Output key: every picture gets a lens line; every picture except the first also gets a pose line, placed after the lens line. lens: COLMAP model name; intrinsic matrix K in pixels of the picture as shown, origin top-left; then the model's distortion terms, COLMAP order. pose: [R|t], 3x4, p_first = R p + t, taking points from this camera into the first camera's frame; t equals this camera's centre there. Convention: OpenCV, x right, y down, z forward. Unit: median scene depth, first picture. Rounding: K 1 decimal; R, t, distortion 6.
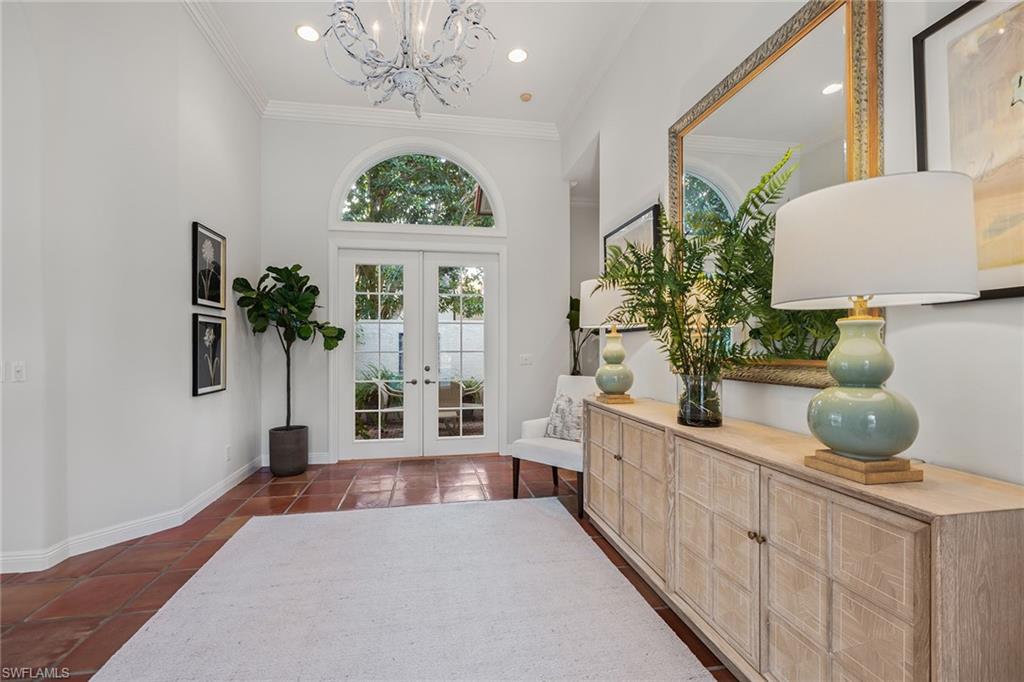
lens RADIAL K [[427.8, 0, 507.9], [0, 427.8, 346.3], [0, 0, 1]] dist [-0.002754, 0.000430]
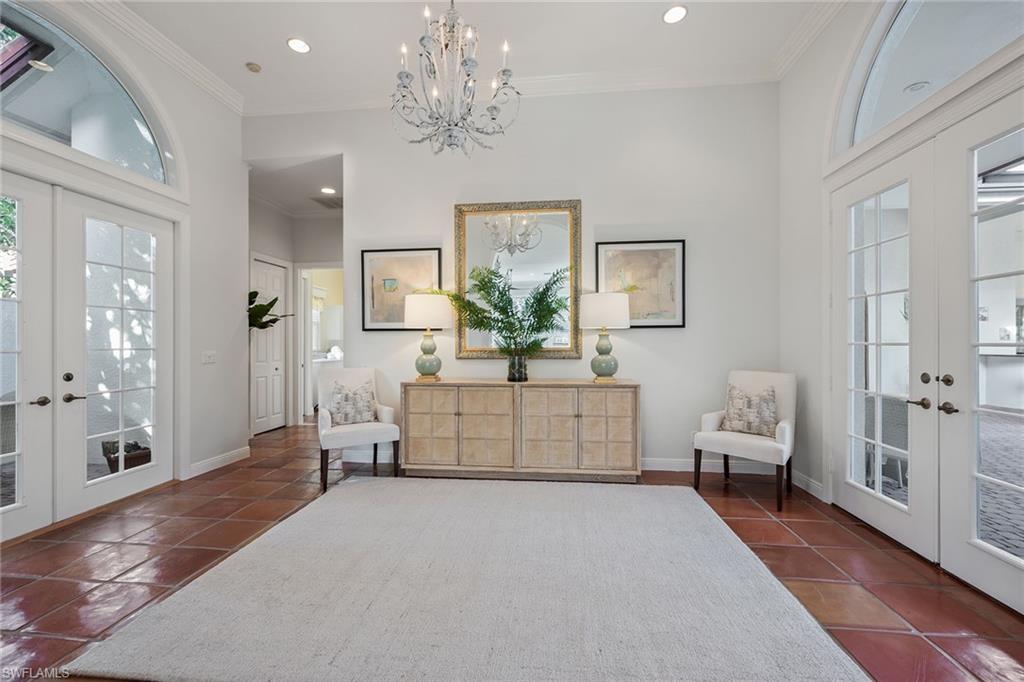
lens RADIAL K [[427.8, 0, 511.9], [0, 427.8, 341.0], [0, 0, 1]] dist [-0.002754, 0.000430]
pose [[0.274369, 0.000572, 0.961624, -1.688299], [-0.001306, 0.999999, -0.000222, -0.004058], [-0.961624, -0.001195, 0.274369, 0.564170]]
